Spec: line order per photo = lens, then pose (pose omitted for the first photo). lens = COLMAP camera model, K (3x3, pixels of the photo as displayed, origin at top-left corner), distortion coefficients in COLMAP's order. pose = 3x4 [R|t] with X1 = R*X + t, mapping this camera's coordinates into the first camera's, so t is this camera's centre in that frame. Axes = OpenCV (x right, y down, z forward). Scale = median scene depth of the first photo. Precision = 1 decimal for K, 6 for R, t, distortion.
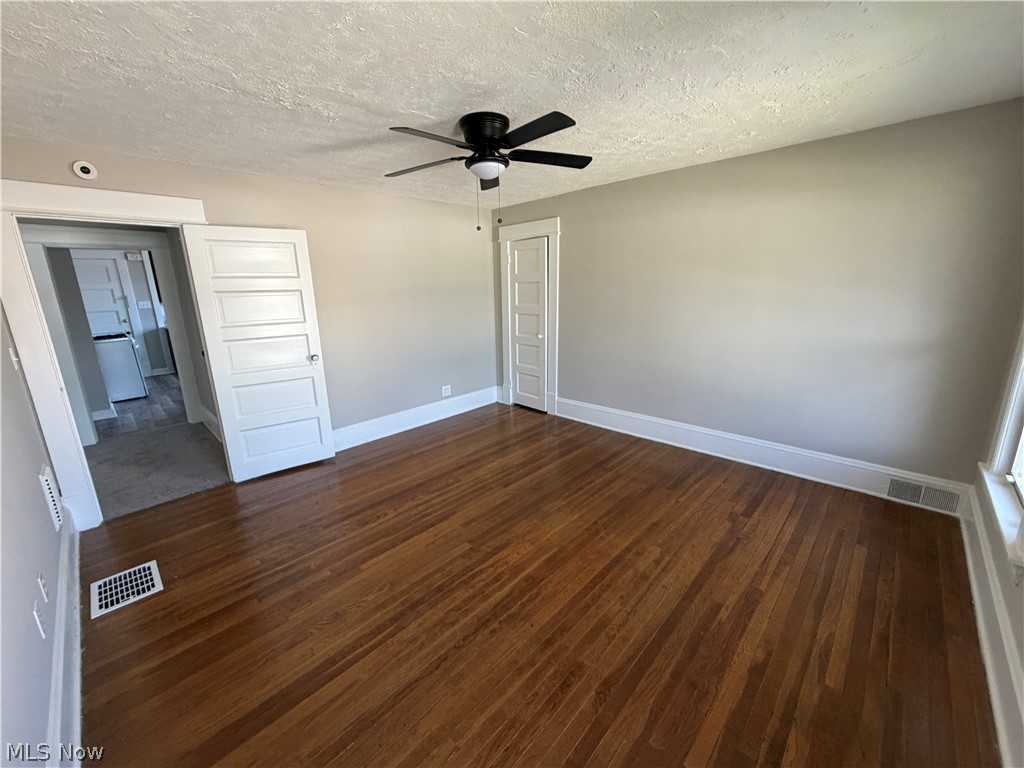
lens RADIAL K [[412.0, 0, 508.4], [0, 412.0, 381.4], [0, 0, 1]] dist [0.000330, 0.000449]
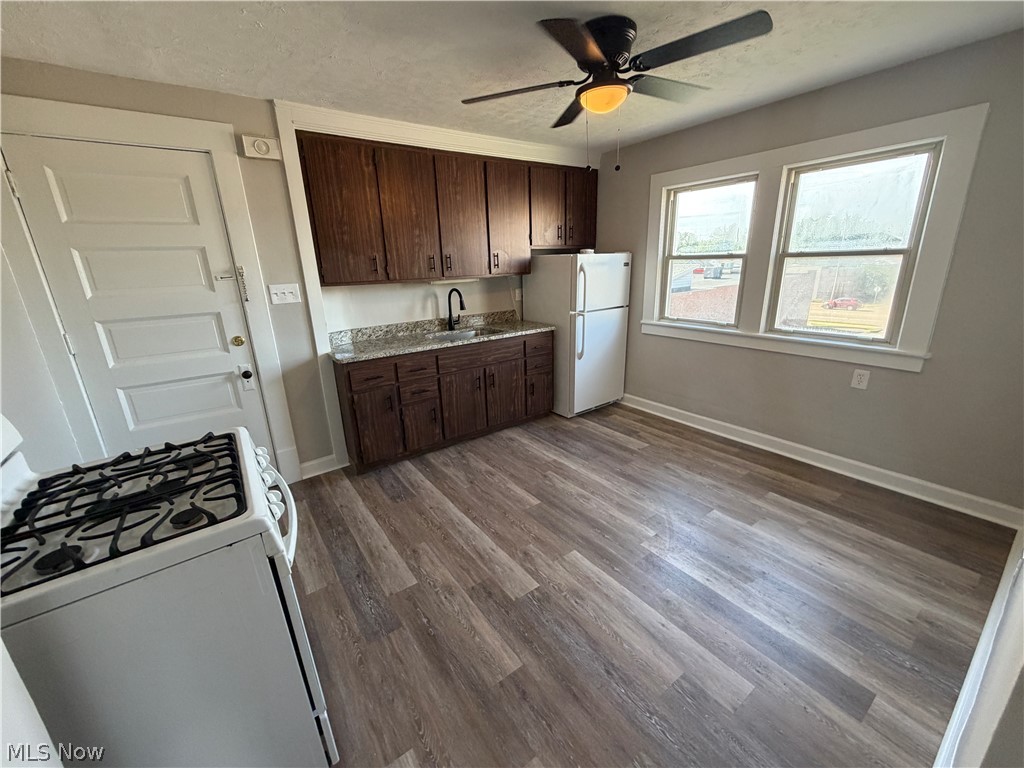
lens RADIAL K [[412.0, 0, 510.7], [0, 412.0, 384.2], [0, 0, 1]] dist [0.000330, 0.000449]
pose [[0.983219, 0.046010, -0.176531, -0.639462], [-0.035586, 0.997456, 0.061772, -0.139865], [0.178924, -0.054453, 0.982355, 0.696208]]
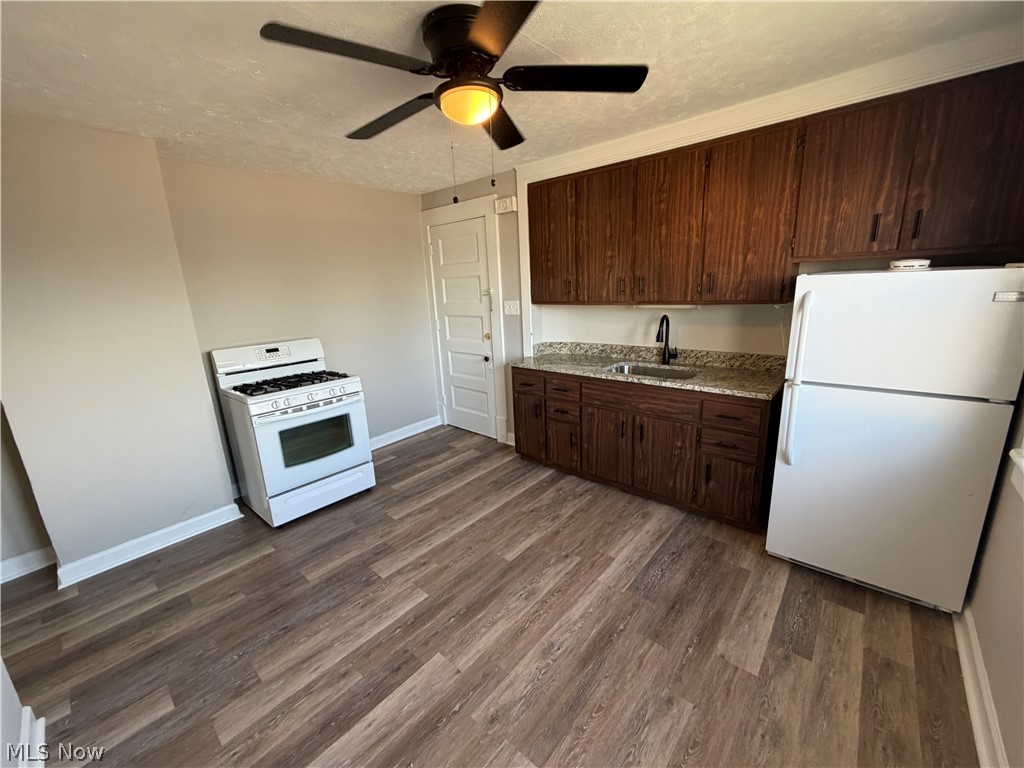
lens RADIAL K [[412.0, 0, 508.2], [0, 412.0, 384.0], [0, 0, 1]] dist [0.000330, 0.000449]
pose [[0.040847, 0.261618, -0.964307, -0.402883], [-0.193455, 0.948921, 0.249249, -0.225276], [0.980258, 0.176369, 0.089372, 0.989005]]
